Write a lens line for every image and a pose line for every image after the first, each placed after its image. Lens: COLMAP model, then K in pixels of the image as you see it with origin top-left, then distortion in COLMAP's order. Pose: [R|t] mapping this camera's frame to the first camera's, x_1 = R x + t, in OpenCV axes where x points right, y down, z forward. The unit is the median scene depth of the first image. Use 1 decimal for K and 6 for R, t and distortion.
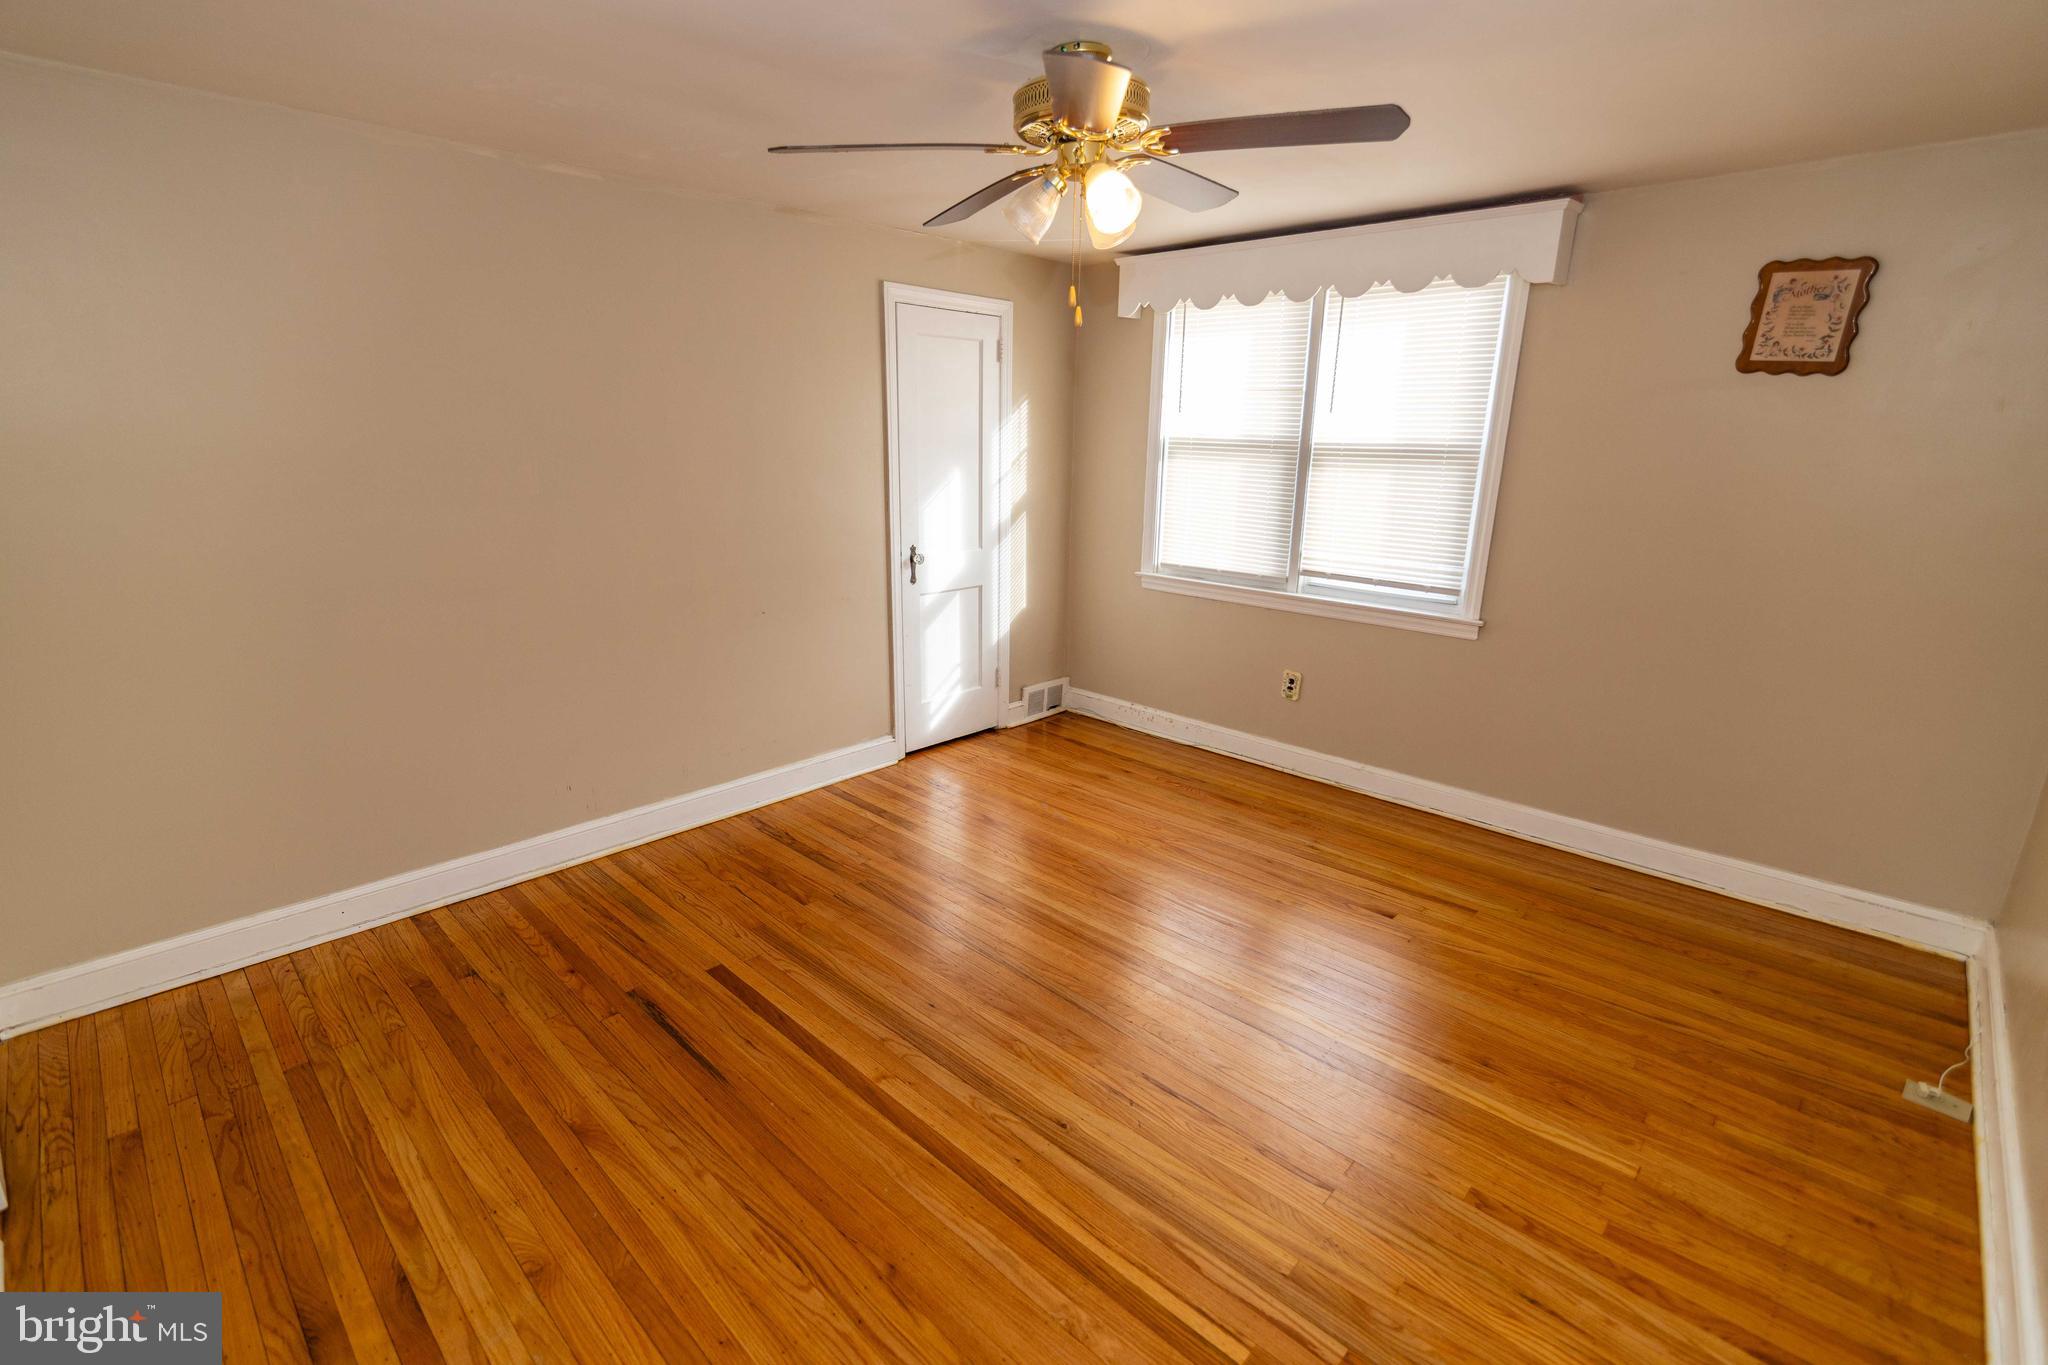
lens RADIAL K [[936.5, 0, 1023.1], [0, 936.5, 692.2], [0, 0, 1]] dist [0.000753, 0.000007]
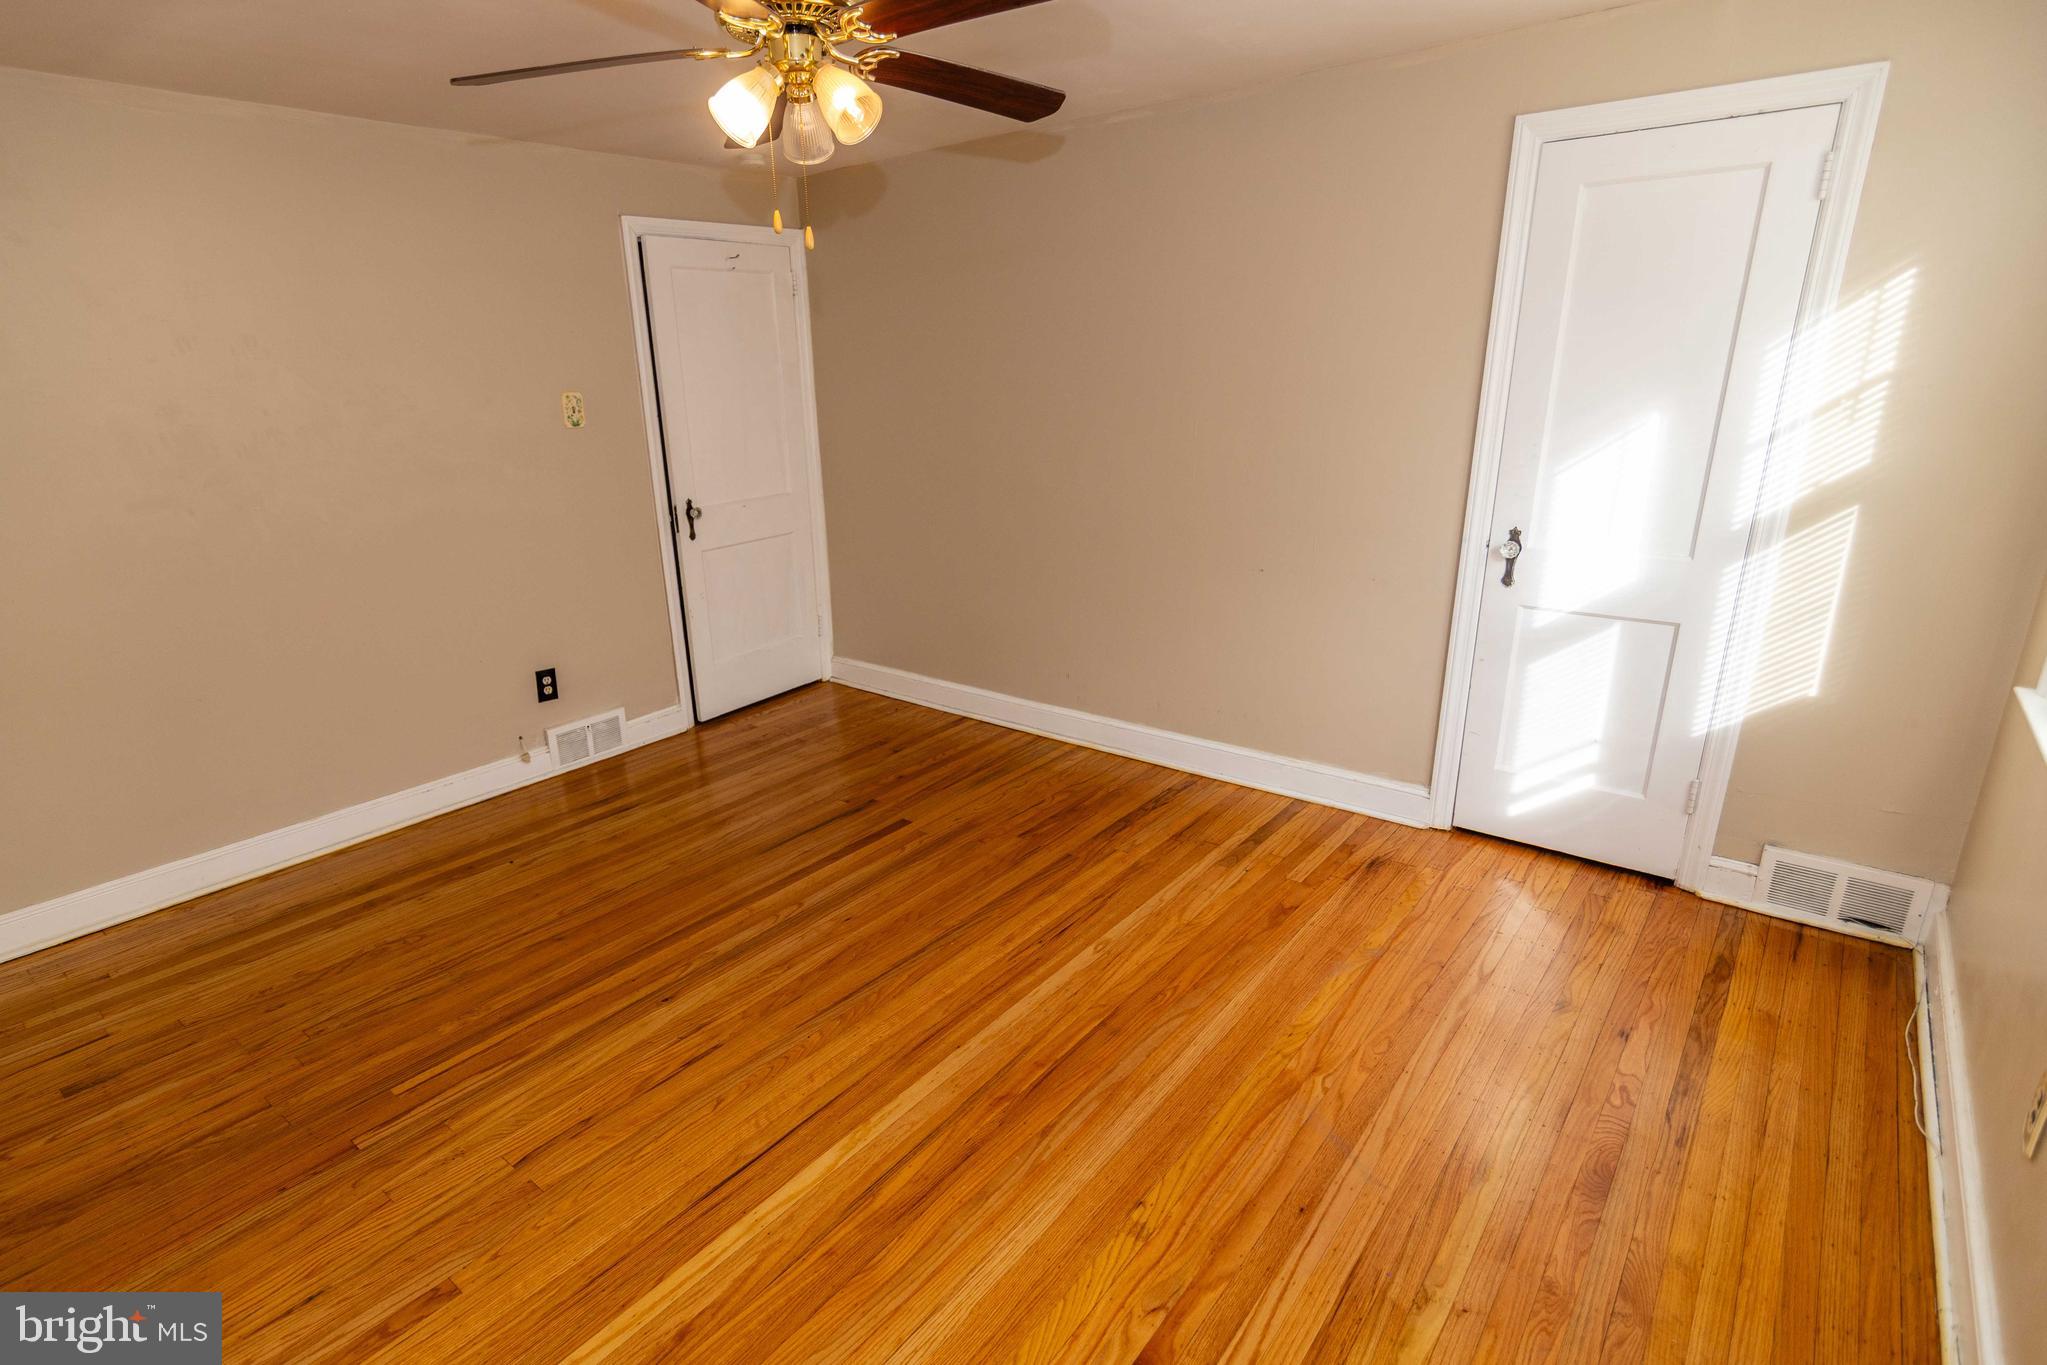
lens RADIAL K [[1012.4, 0, 936.5], [0, 1012.4, 683.7], [0, 0, 1]] dist [0.001912, 0.000581]
pose [[0.051206, 0.291444, -0.955216, 0.702185], [-0.239481, 0.932148, 0.271568, -0.187771], [0.969550, 0.214850, 0.117527, 0.692298]]
